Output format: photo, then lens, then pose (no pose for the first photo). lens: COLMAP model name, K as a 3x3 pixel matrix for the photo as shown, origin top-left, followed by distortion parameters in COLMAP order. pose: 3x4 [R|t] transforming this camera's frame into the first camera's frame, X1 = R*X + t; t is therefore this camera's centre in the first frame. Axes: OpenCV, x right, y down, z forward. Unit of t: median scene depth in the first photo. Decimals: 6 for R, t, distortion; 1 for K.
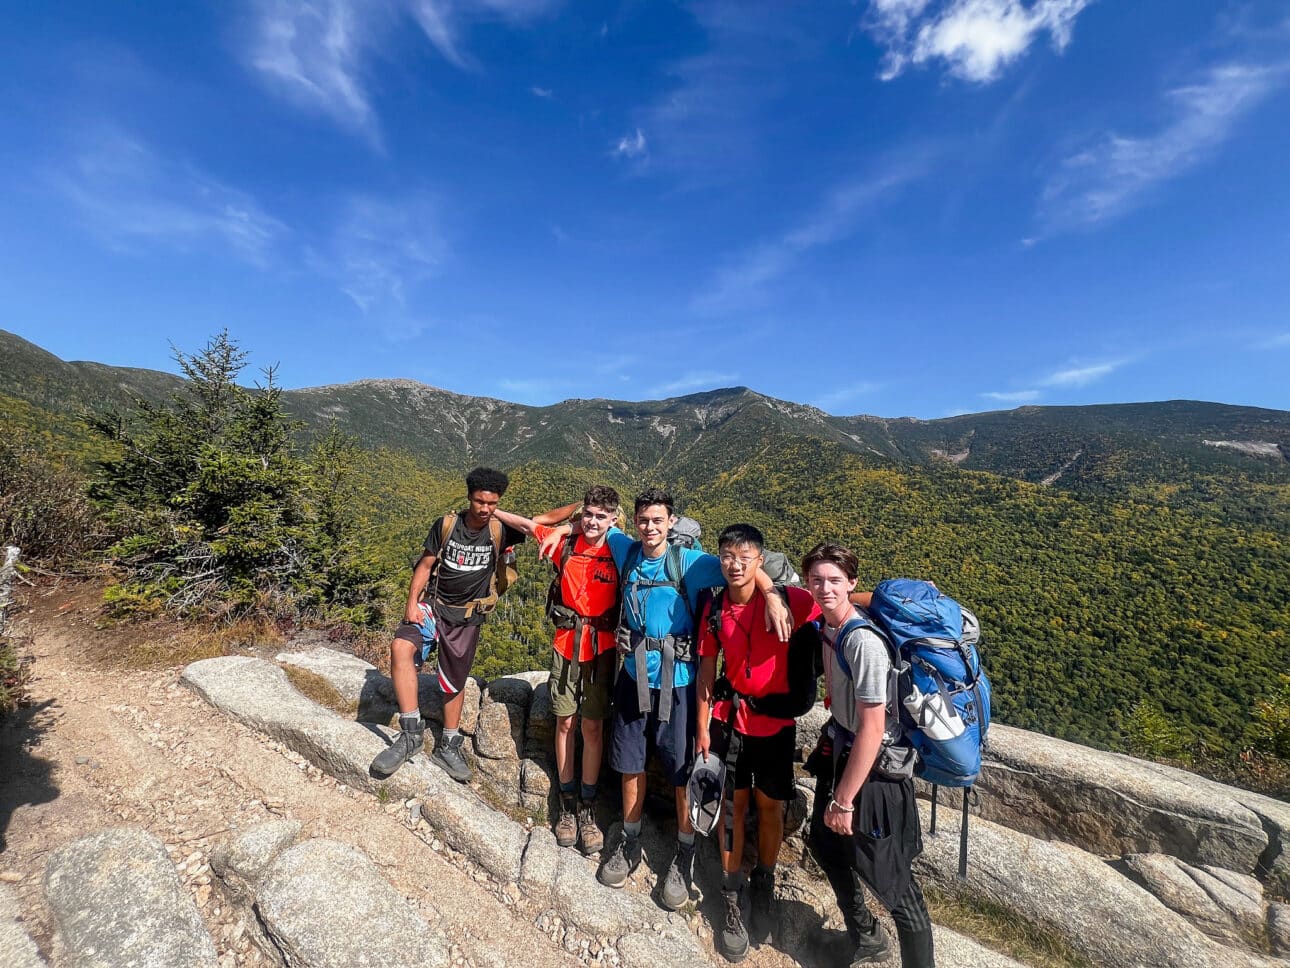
lens RADIAL K [[517.3, 0, 637.5], [0, 517.3, 482.1], [0, 0, 1]] dist [0.001508, 0.000390]
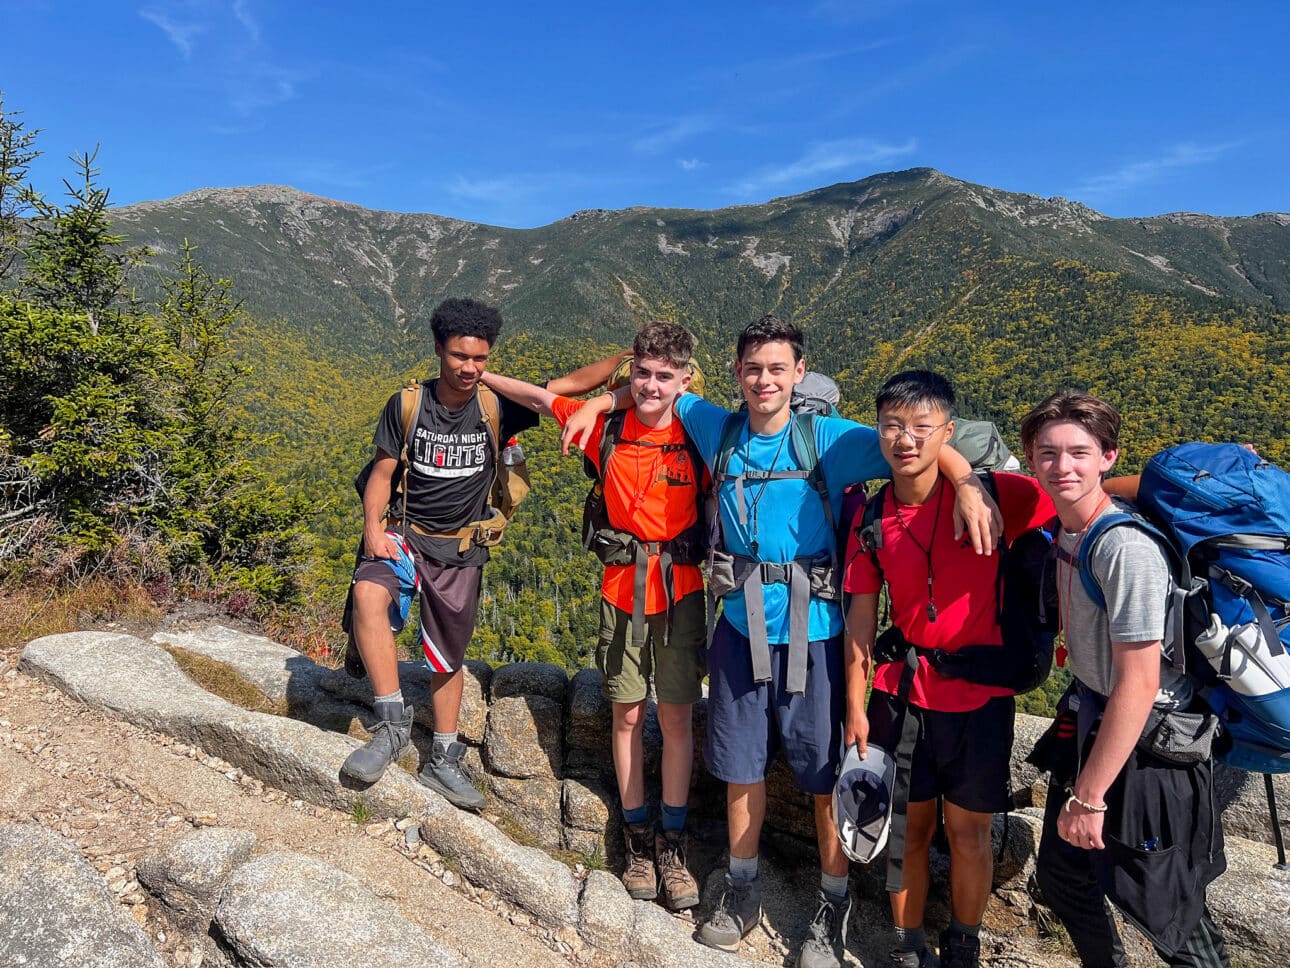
lens RADIAL K [[989.9, 0, 645.0], [0, 989.9, 484.0], [0, 0, 1]] dist [0.093168, -0.104905]
pose [[0.996671, -0.034912, -0.073674, -0.026308], [0.042644, 0.993438, 0.106128, 0.069502], [0.069486, -0.108917, 0.991619, -0.156324]]
